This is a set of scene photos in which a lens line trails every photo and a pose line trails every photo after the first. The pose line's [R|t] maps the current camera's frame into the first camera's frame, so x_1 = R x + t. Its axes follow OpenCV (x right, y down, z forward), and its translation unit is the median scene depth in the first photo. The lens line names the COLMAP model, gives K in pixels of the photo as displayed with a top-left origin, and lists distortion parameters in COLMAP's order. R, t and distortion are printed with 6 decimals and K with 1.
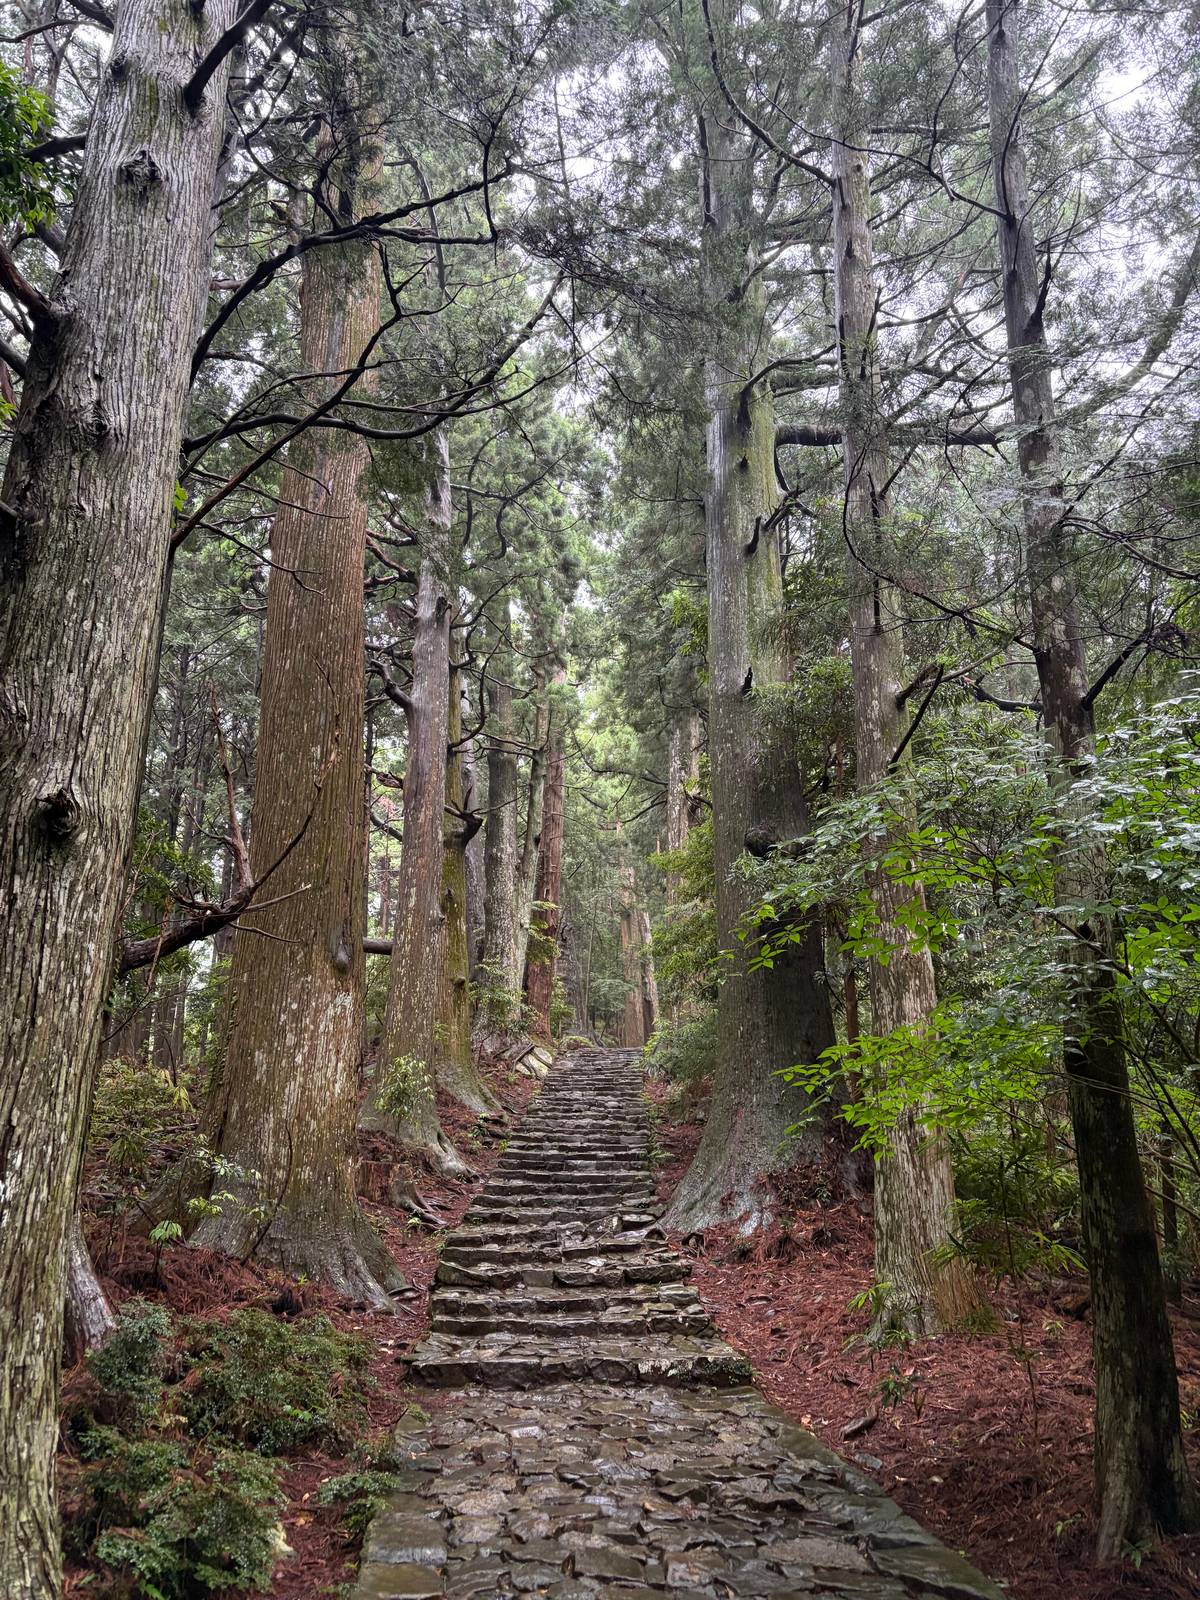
lens RADIAL K [[1272.5, 0, 605.8], [0, 1272.5, 801.8], [0, 0, 1]] dist [-0.010706, -0.006001]
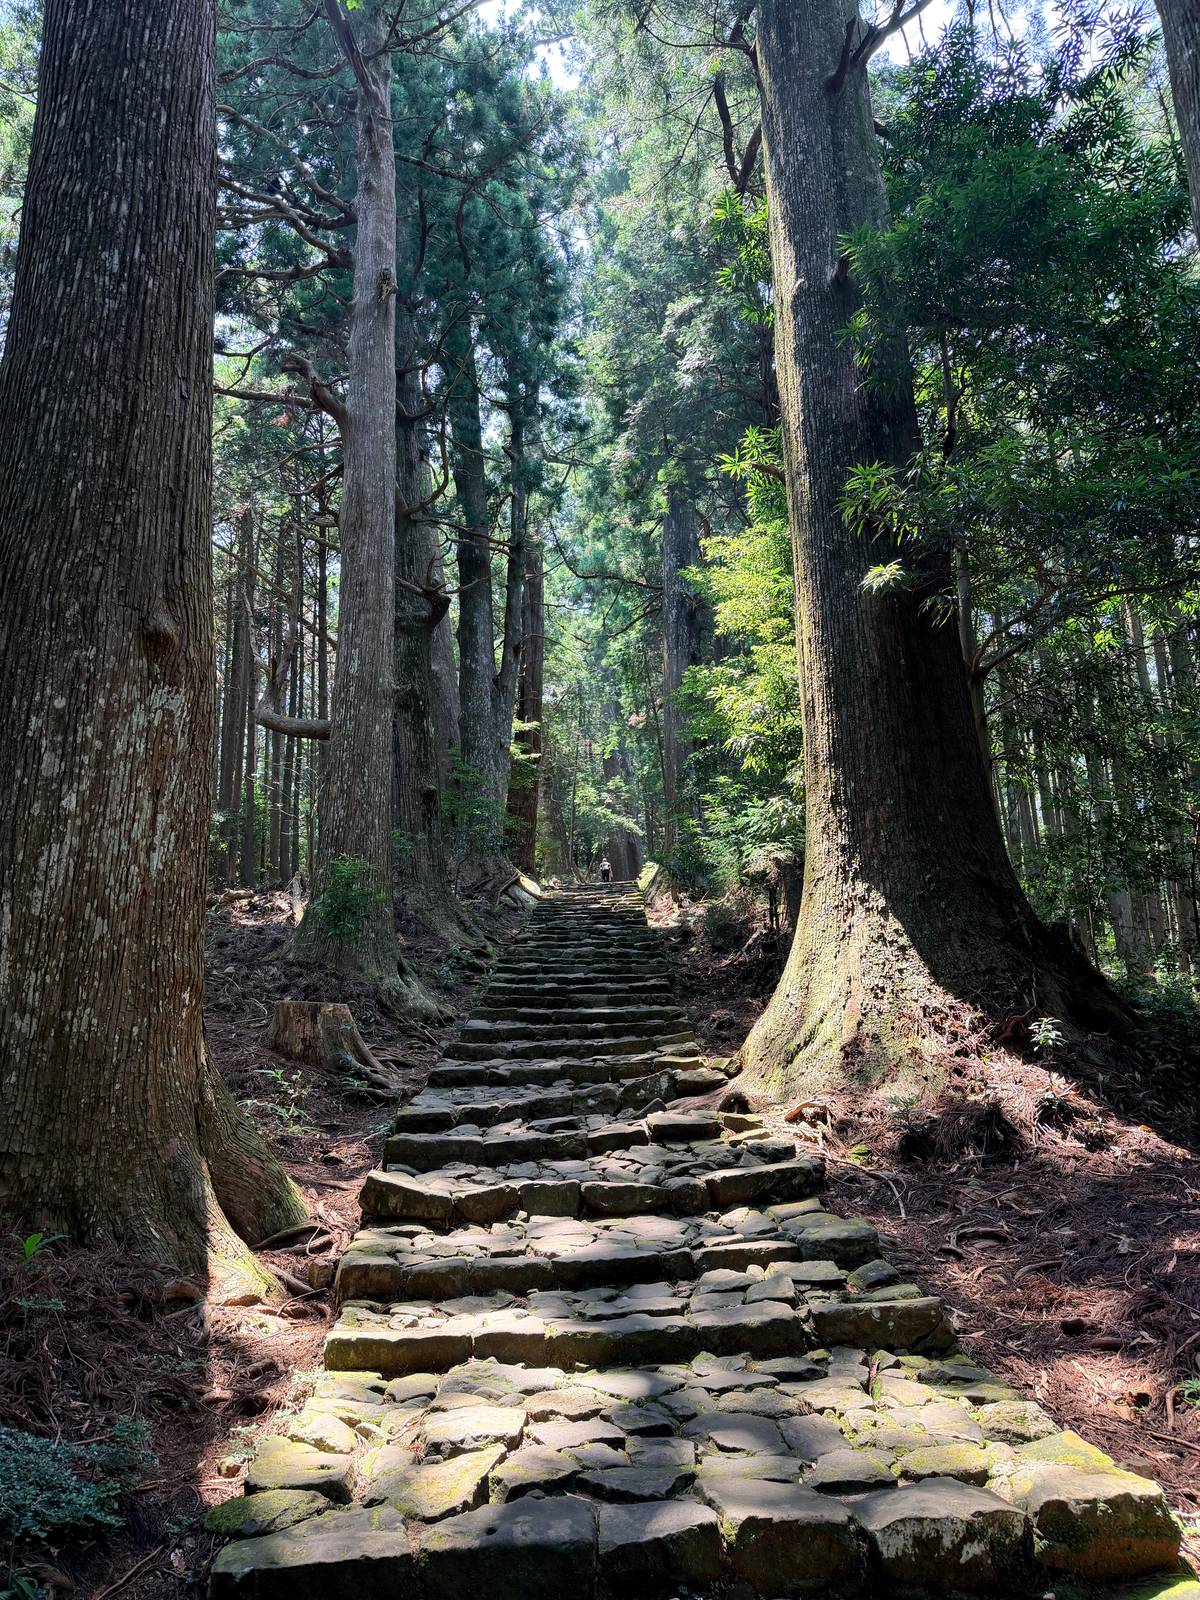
lens RADIAL K [[1272.5, 0, 596.7], [0, 1272.5, 799.8], [0, 0, 1]] dist [-0.010706, -0.006001]
pose [[0.999687, -0.023784, 0.007784, -0.023124], [0.022689, 0.992635, 0.118998, 0.097768], [-0.010557, -0.118784, 0.992864, 0.331082]]
